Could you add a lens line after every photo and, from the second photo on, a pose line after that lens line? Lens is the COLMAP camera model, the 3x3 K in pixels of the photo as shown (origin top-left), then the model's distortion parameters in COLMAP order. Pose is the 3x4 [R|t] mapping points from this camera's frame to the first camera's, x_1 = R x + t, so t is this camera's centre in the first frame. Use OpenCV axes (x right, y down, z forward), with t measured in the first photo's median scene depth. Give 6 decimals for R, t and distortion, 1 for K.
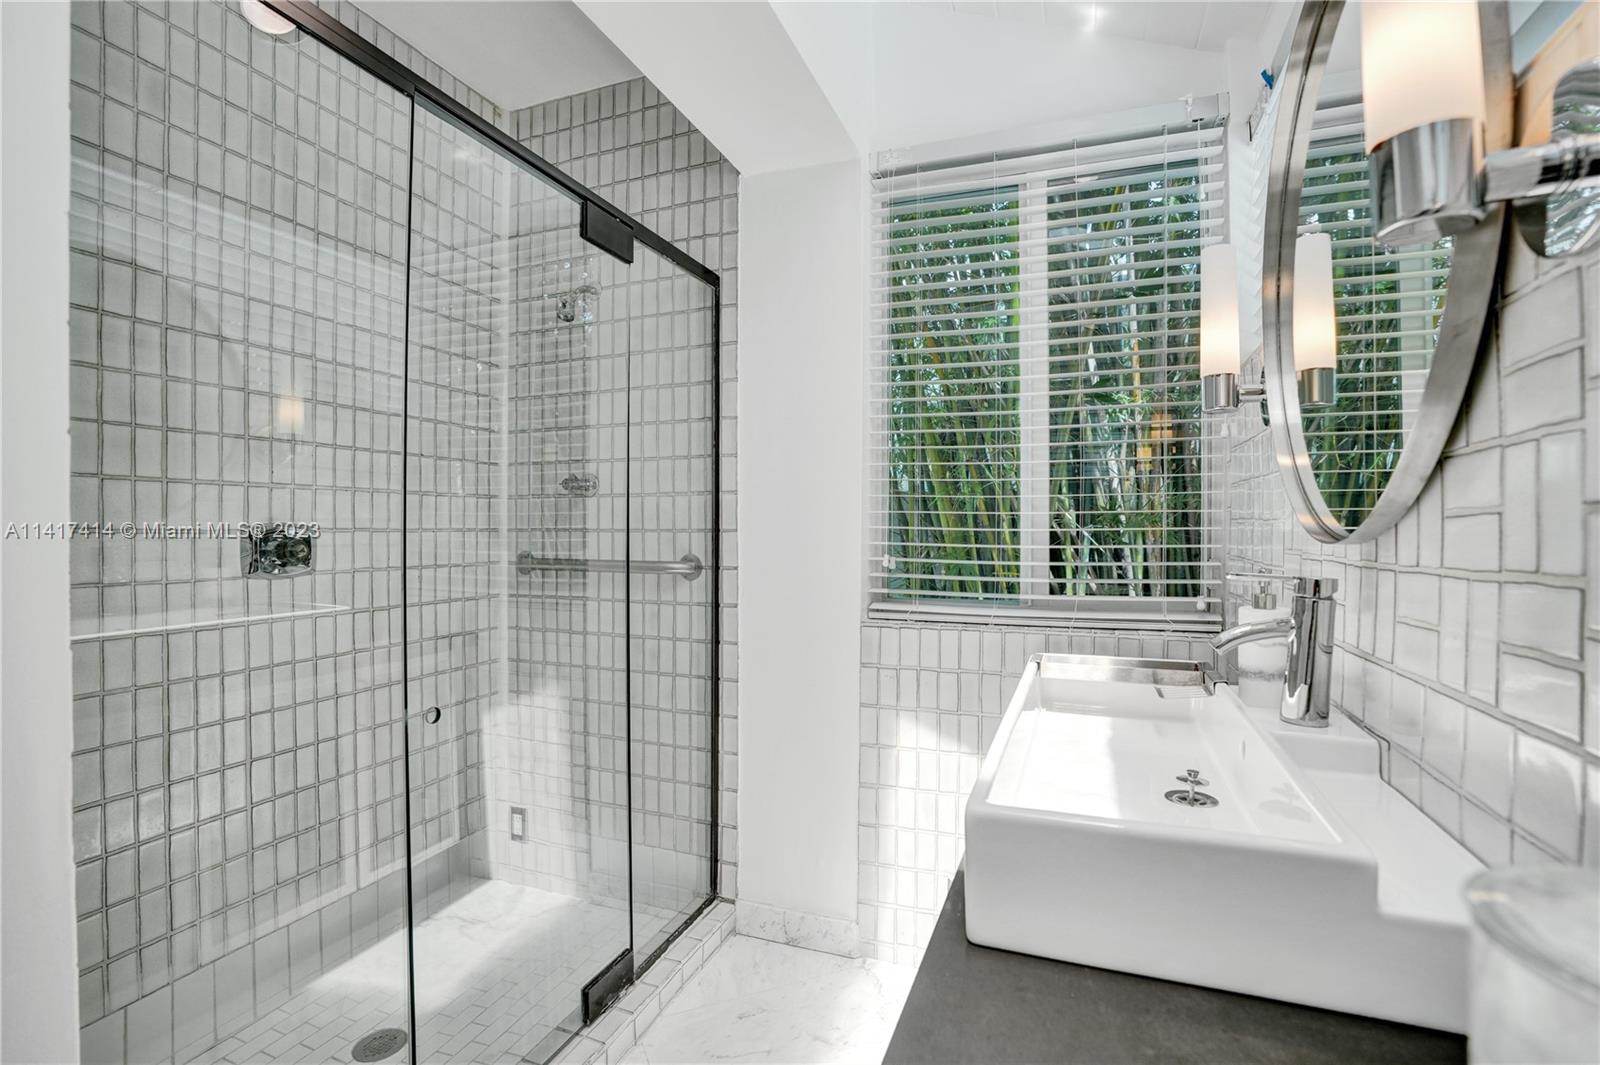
lens RADIAL K [[737.7, 0, 802.4], [0, 737.7, 535.6], [0, 0, 1]] dist [-0.034537, 0.009809]
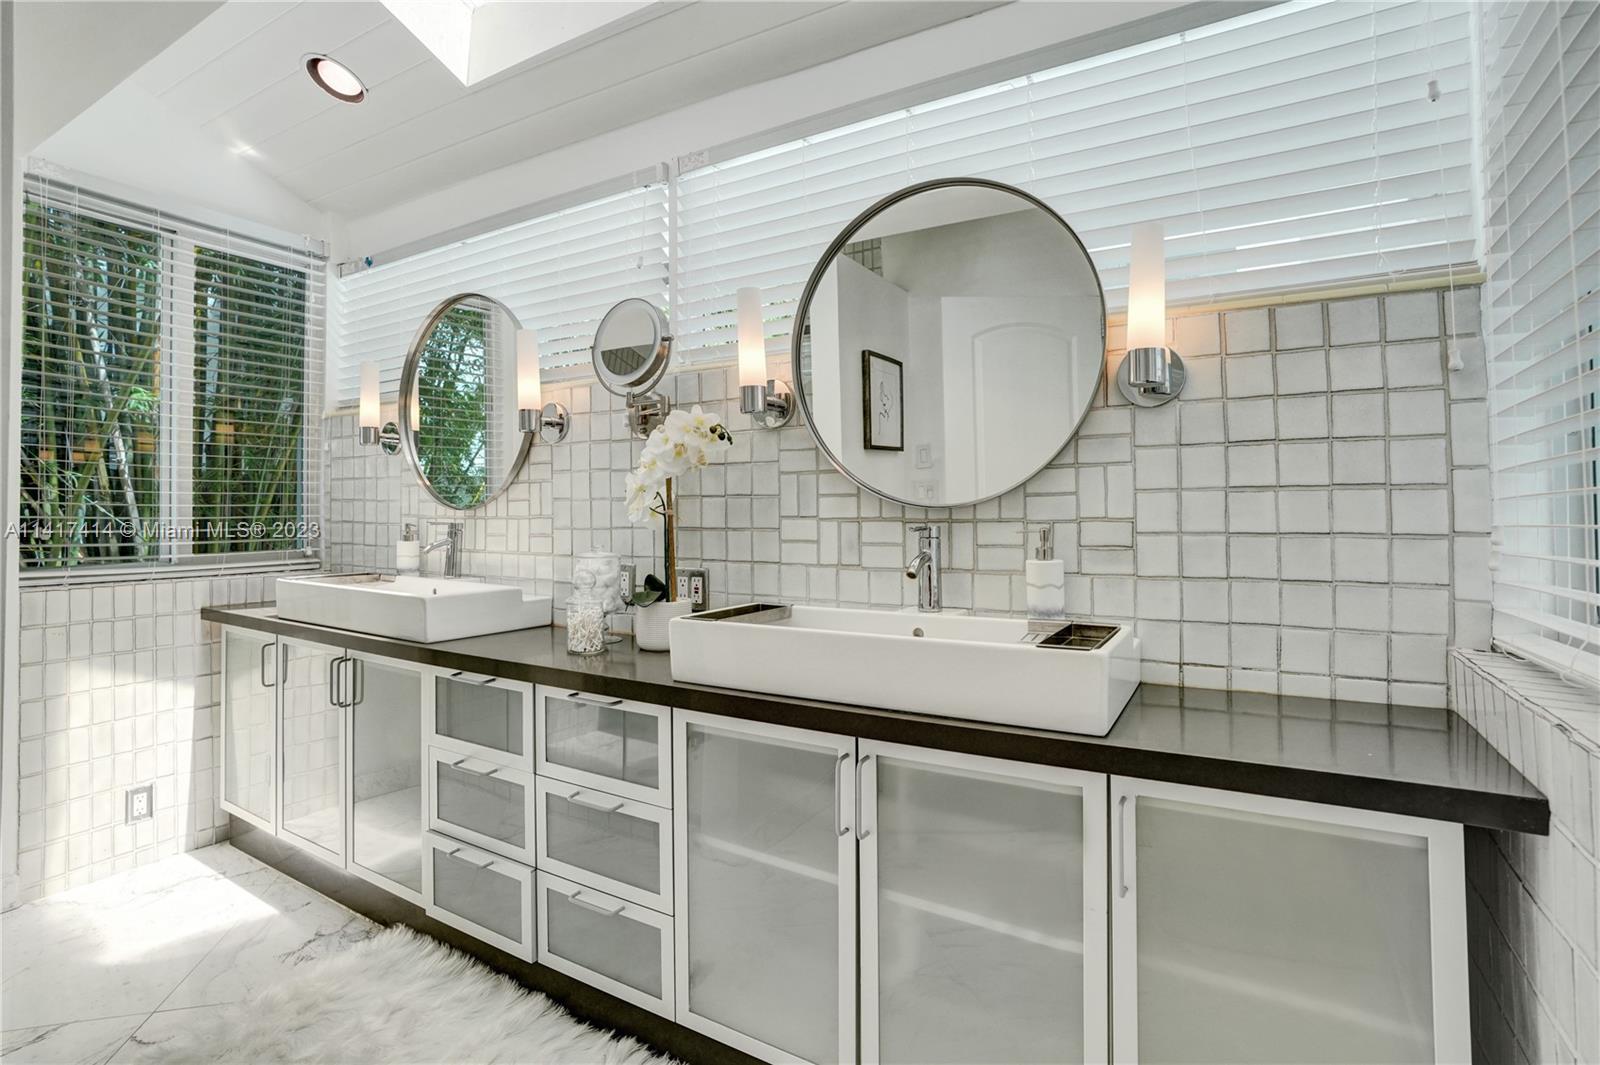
lens RADIAL K [[737.7, 0, 803.5], [0, 737.7, 527.6], [0, 0, 1]] dist [-0.034537, 0.009809]
pose [[0.185012, -0.022501, 0.982479, -0.771657], [0.004697, 0.999747, 0.022012, 0.010053], [-0.982725, 0.000542, 0.185071, -0.341052]]
